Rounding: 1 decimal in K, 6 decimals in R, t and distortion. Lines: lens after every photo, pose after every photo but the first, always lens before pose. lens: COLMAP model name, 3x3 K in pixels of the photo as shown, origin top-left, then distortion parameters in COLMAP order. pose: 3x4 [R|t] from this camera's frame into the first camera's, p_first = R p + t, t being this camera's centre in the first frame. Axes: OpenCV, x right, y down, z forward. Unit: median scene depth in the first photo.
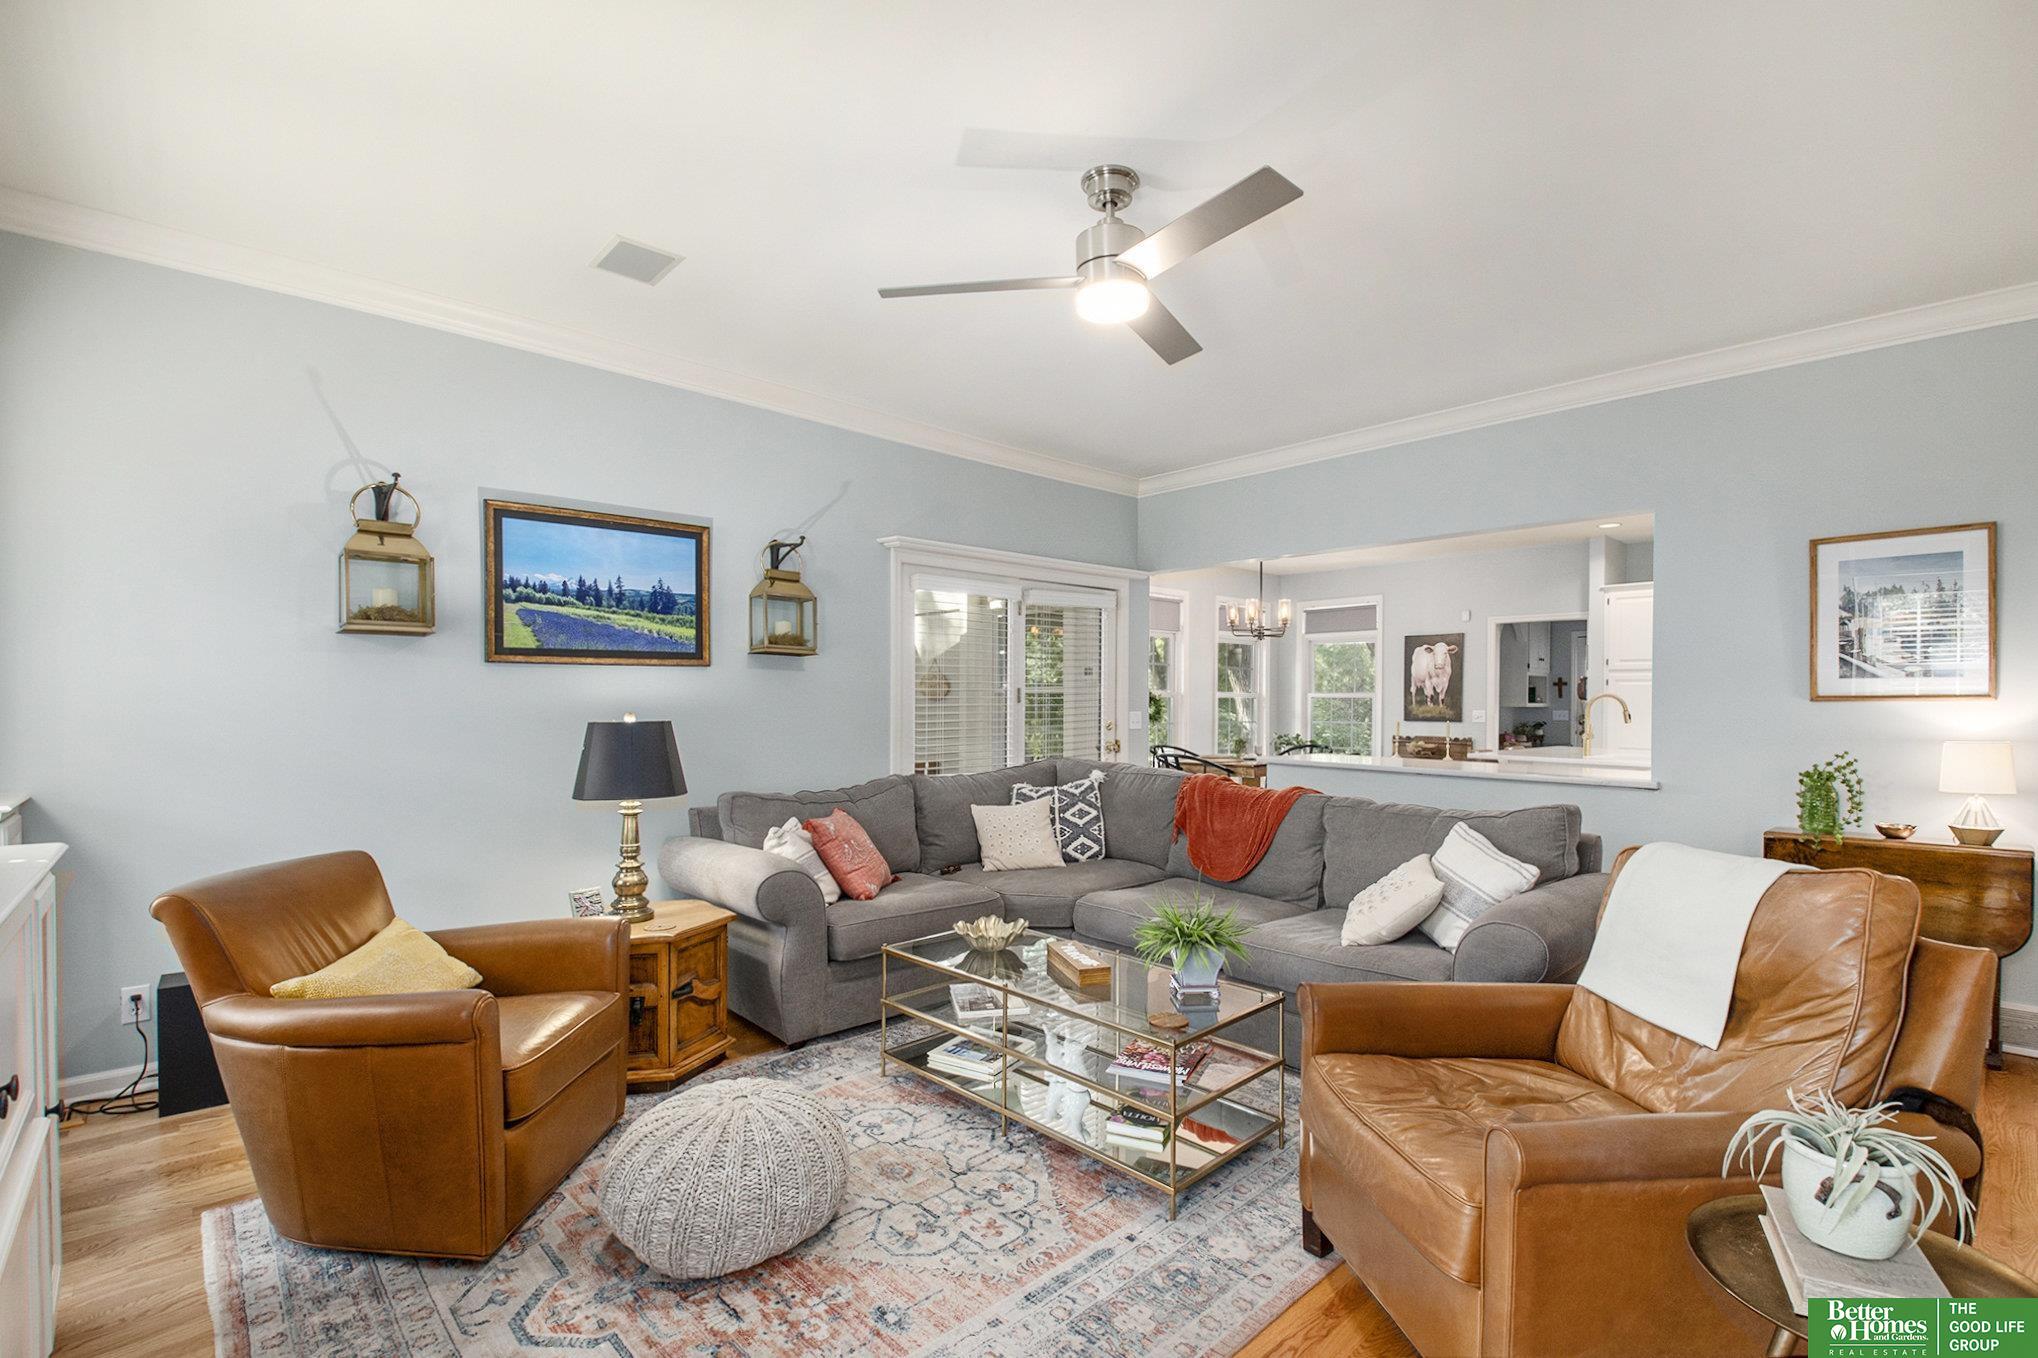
lens RADIAL K [[882.7, 0, 1020.3], [0, 882.7, 709.5], [0, 0, 1]] dist [-0.000011, -0.028105]
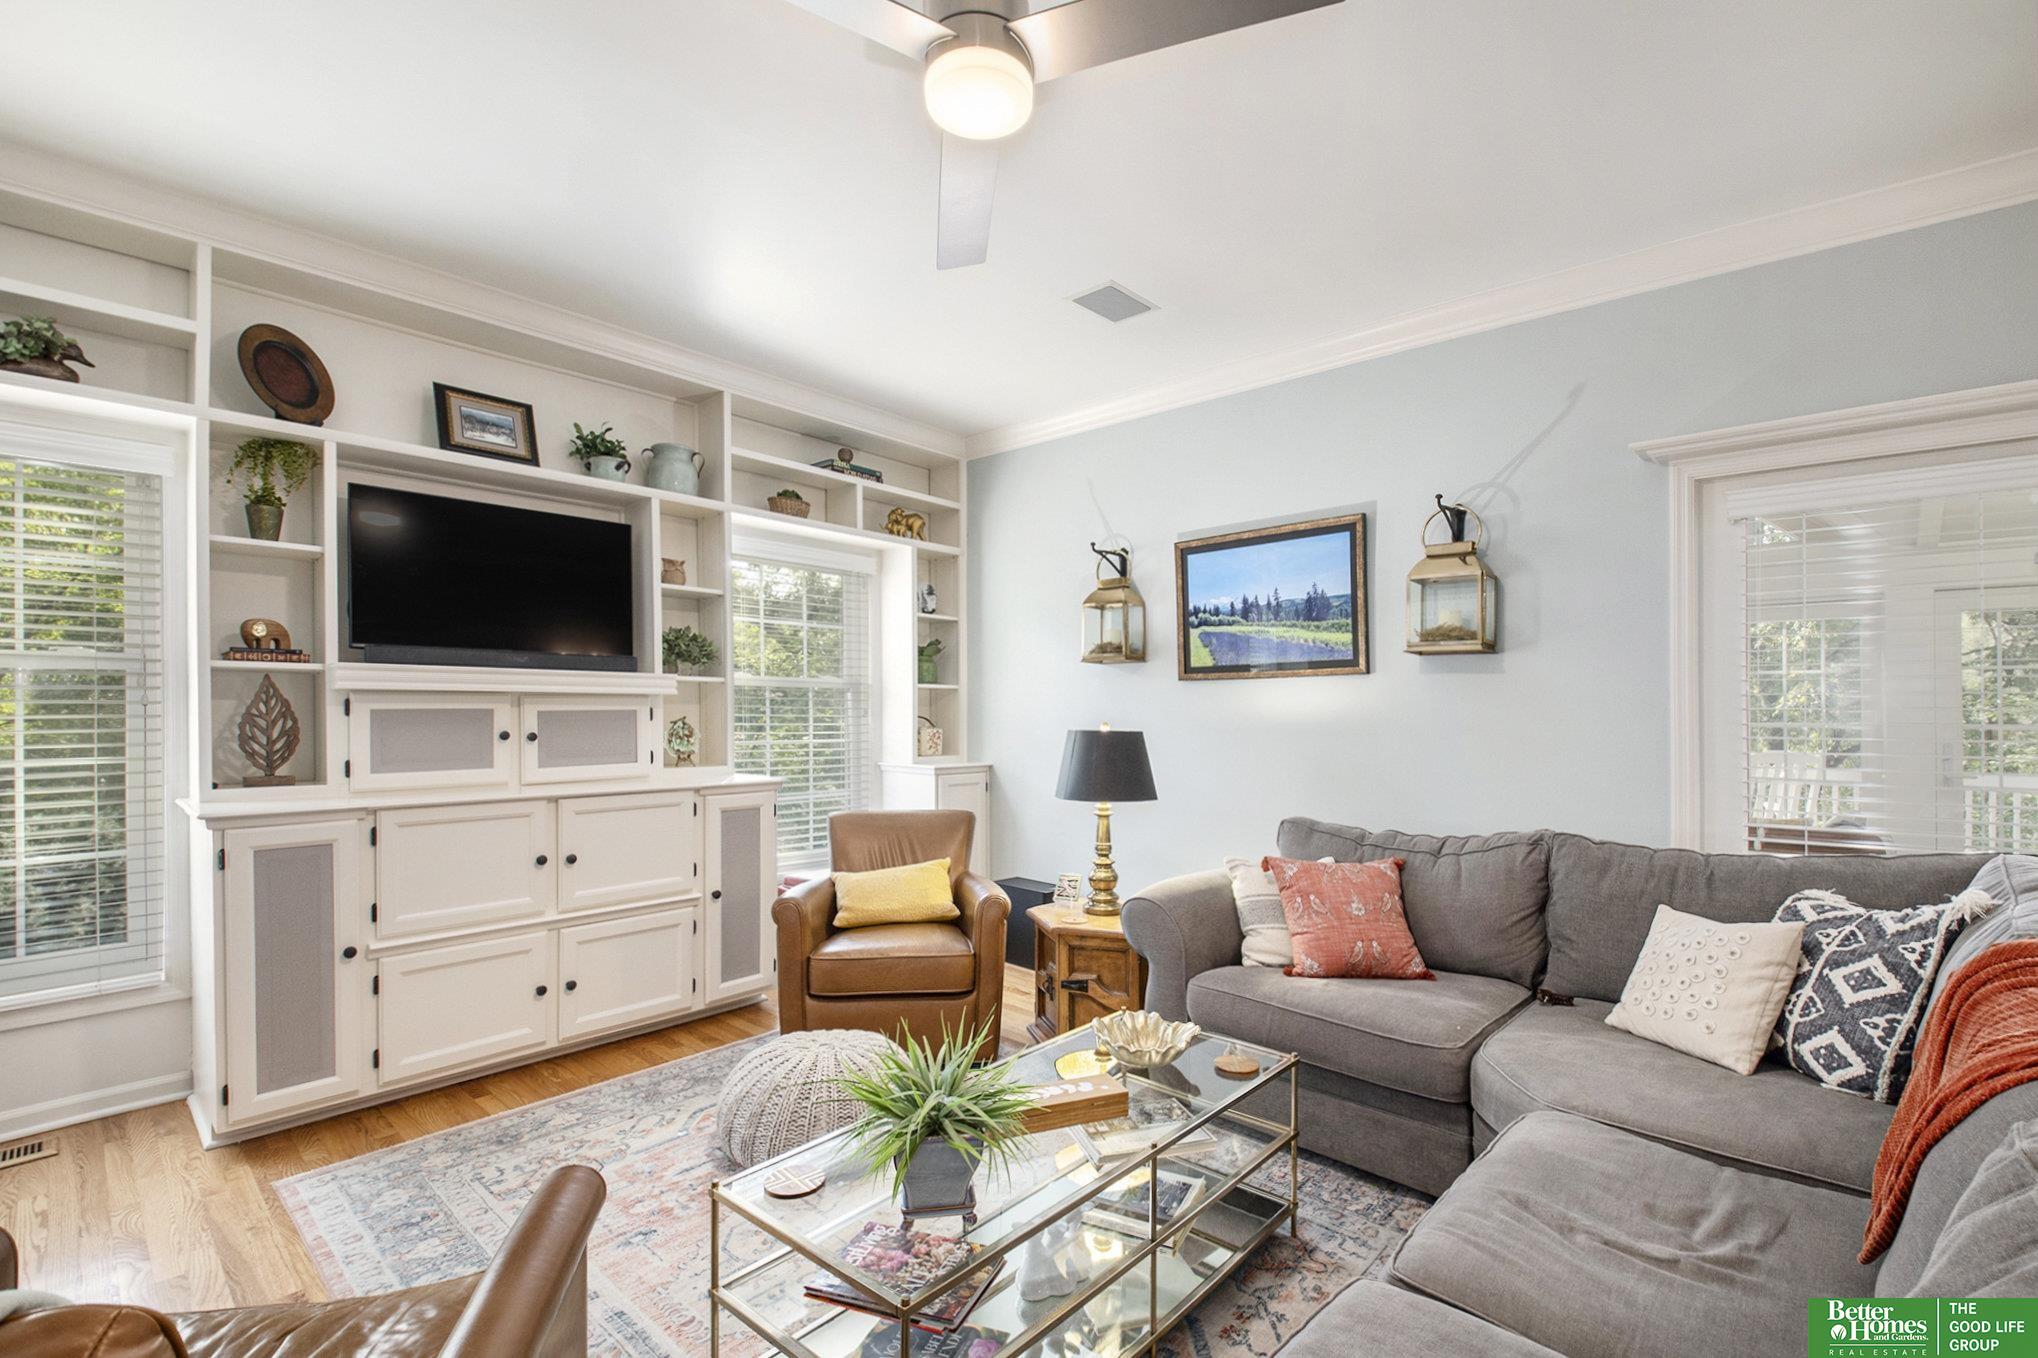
lens RADIAL K [[906.4, 0, 1028.3], [0, 906.4, 711.2], [0, 0, 1]] dist [0.010973, -0.014845]
pose [[0.080563, 0.002036, -0.996747, 0.564924], [-0.010446, 0.999945, 0.001199, -0.011299], [0.996695, 0.010315, 0.080580, 0.663789]]
